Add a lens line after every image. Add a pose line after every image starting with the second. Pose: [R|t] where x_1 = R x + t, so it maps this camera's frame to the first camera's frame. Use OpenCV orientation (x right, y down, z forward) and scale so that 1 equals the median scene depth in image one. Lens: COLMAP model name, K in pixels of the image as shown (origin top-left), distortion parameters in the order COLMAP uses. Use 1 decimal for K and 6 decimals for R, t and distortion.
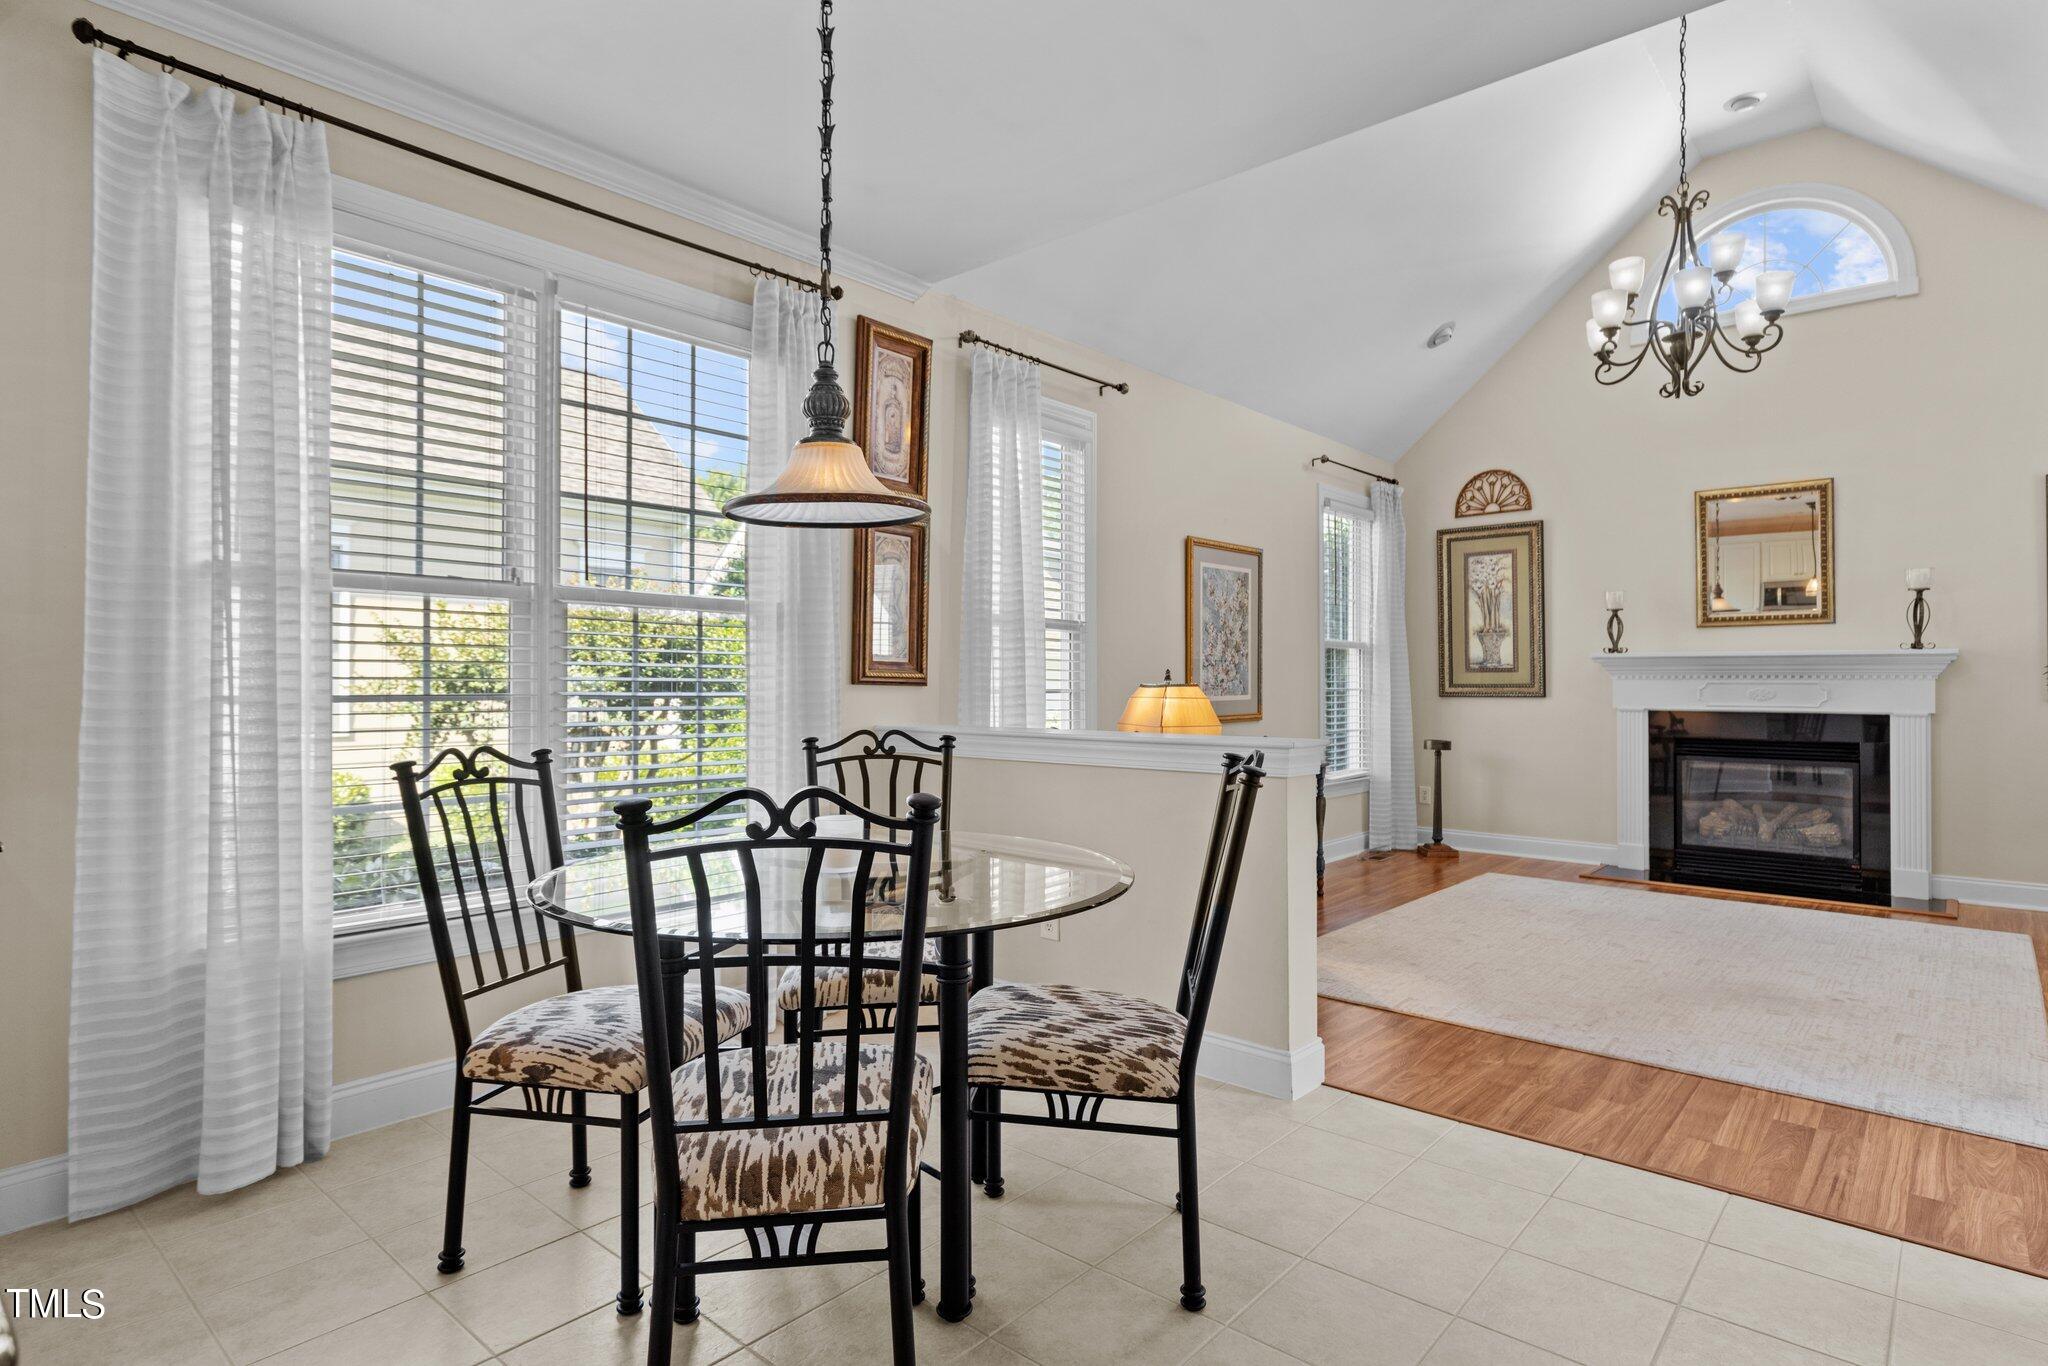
lens RADIAL K [[1071.7, 0, 1026.8], [0, 1071.7, 677.3], [0, 0, 1]] dist [0.000152, 0.000932]
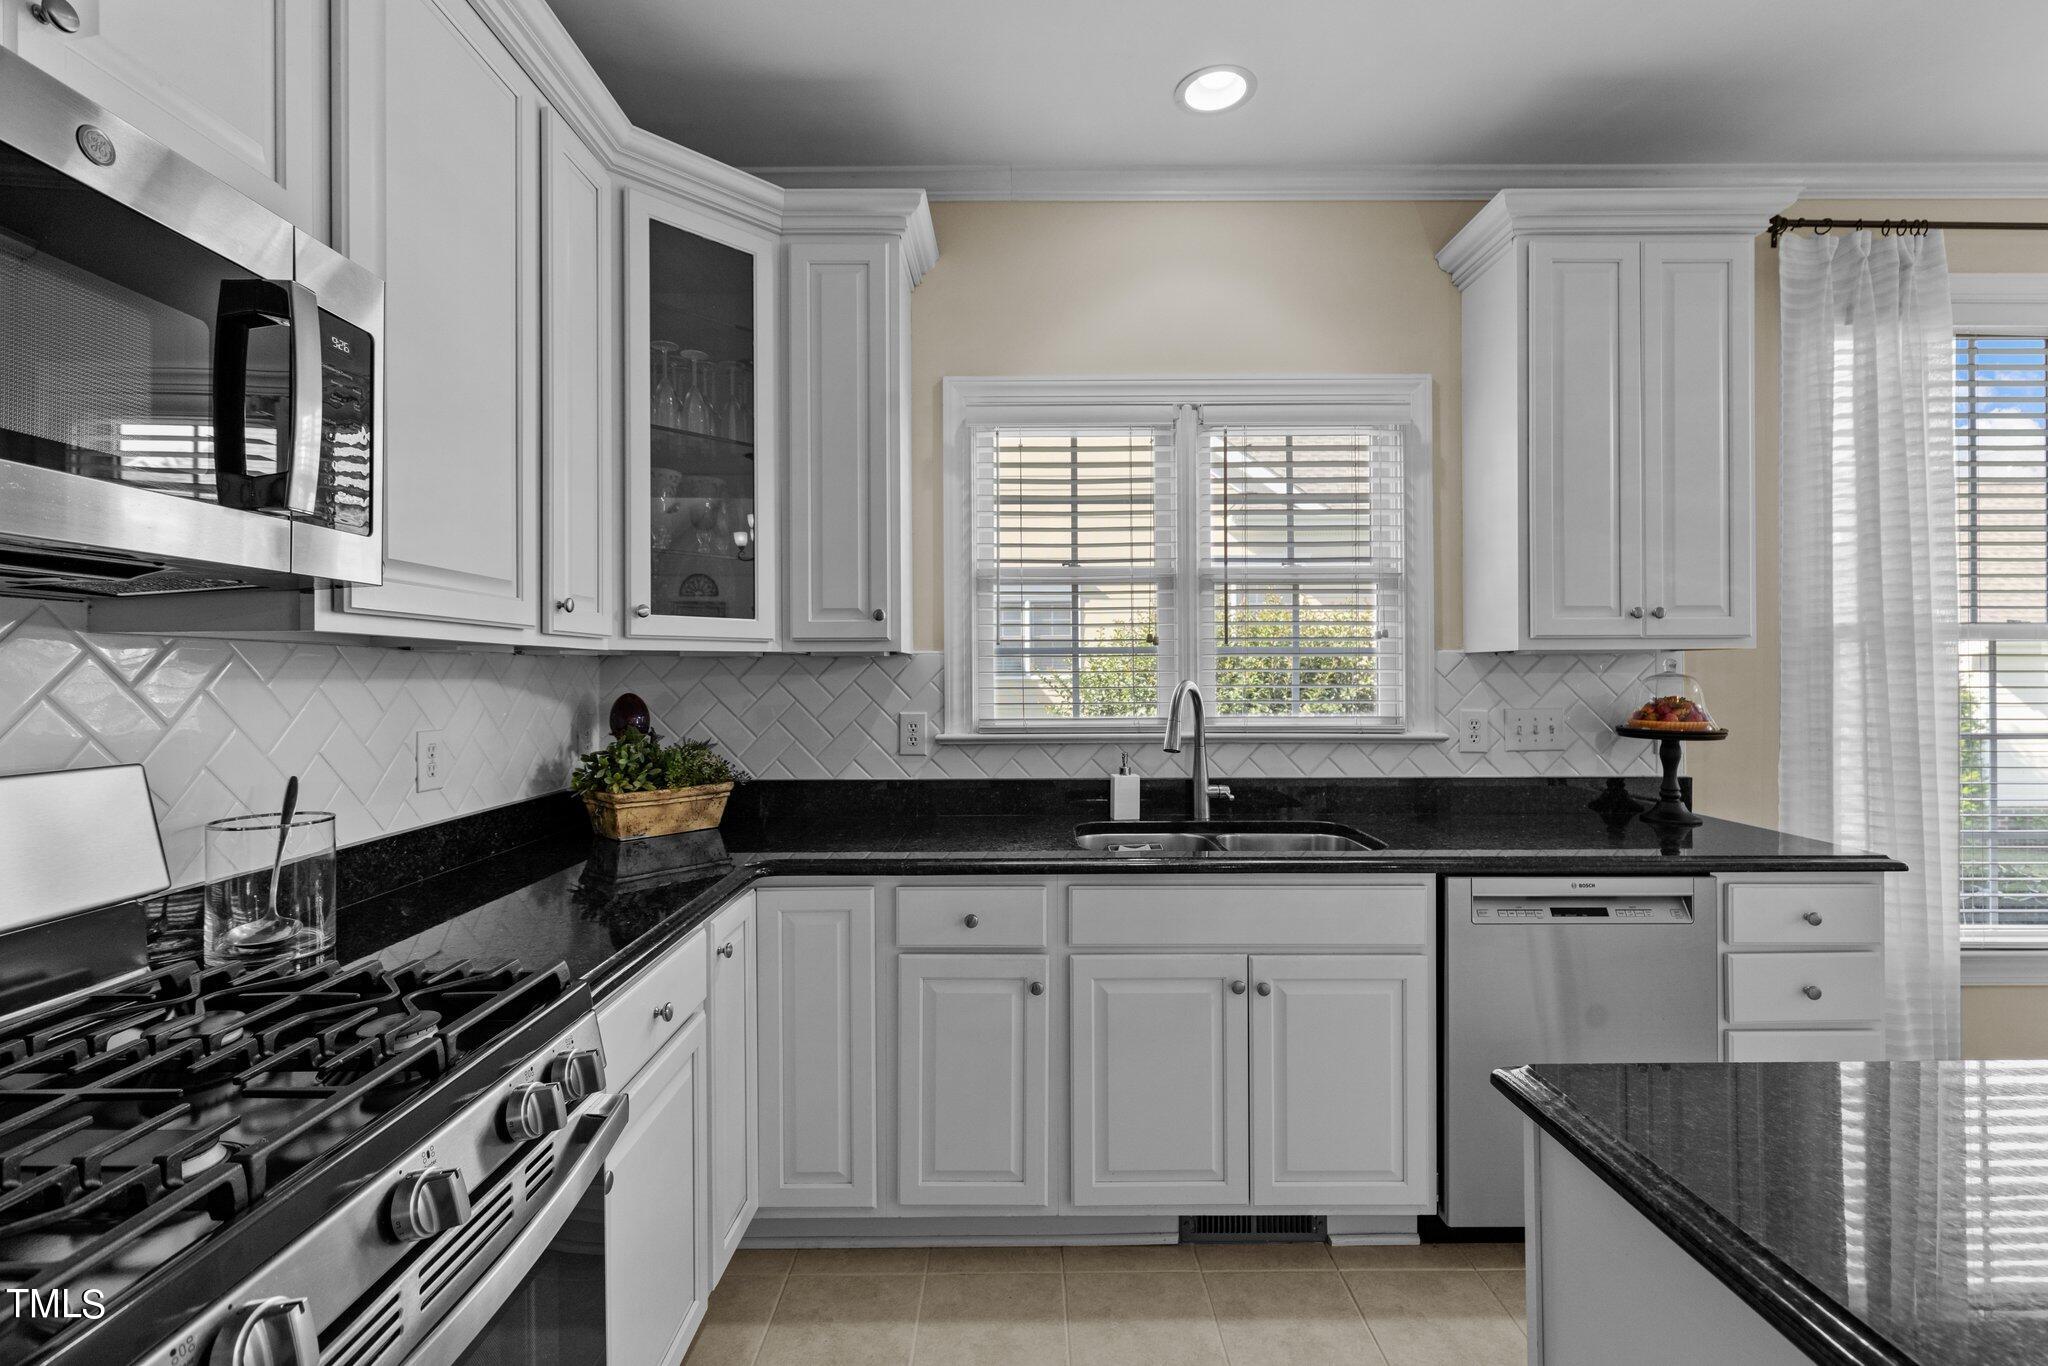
lens RADIAL K [[934.1, 0, 1017.9], [0, 934.1, 665.3], [0, 0, 1]] dist [0.004646, -0.000606]
pose [[0.660264, -0.007665, -0.750995, -0.236251], [0.007043, 0.999967, -0.004014, -0.025864], [0.751001, -0.002639, 0.660296, -0.162311]]
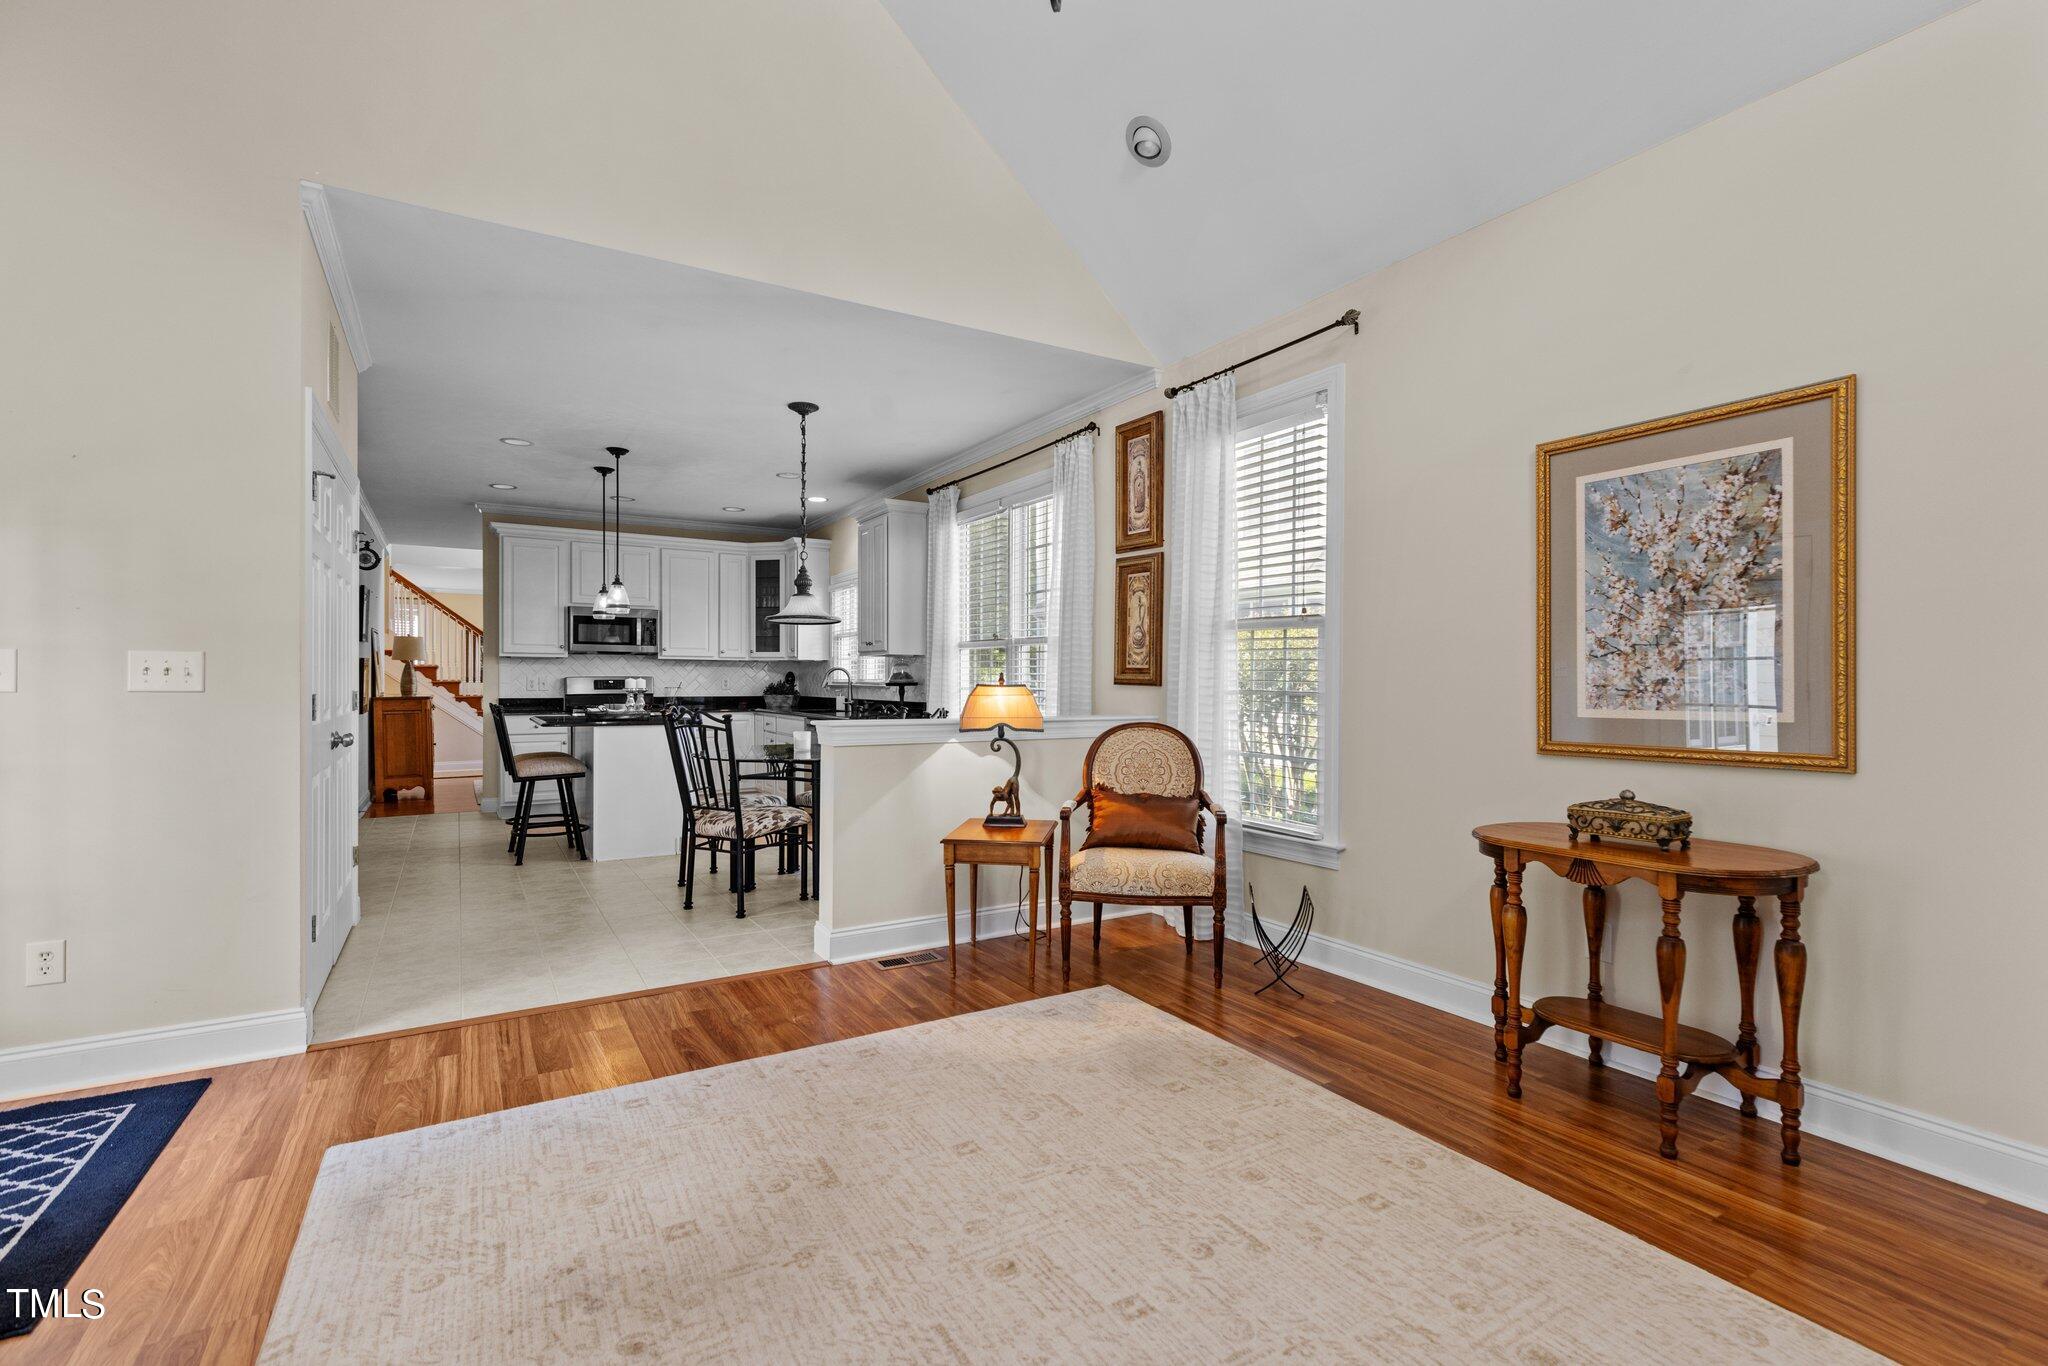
lens RADIAL K [[934.1, 0, 1025.5], [0, 934.1, 689.9], [0, 0, 1]] dist [0.004646, -0.000606]
pose [[-0.304171, 0.006052, -0.952598, 0.694266], [0.000394, 0.999981, 0.006227, 0.003876], [0.952617, 0.001519, -0.304168, 0.818262]]
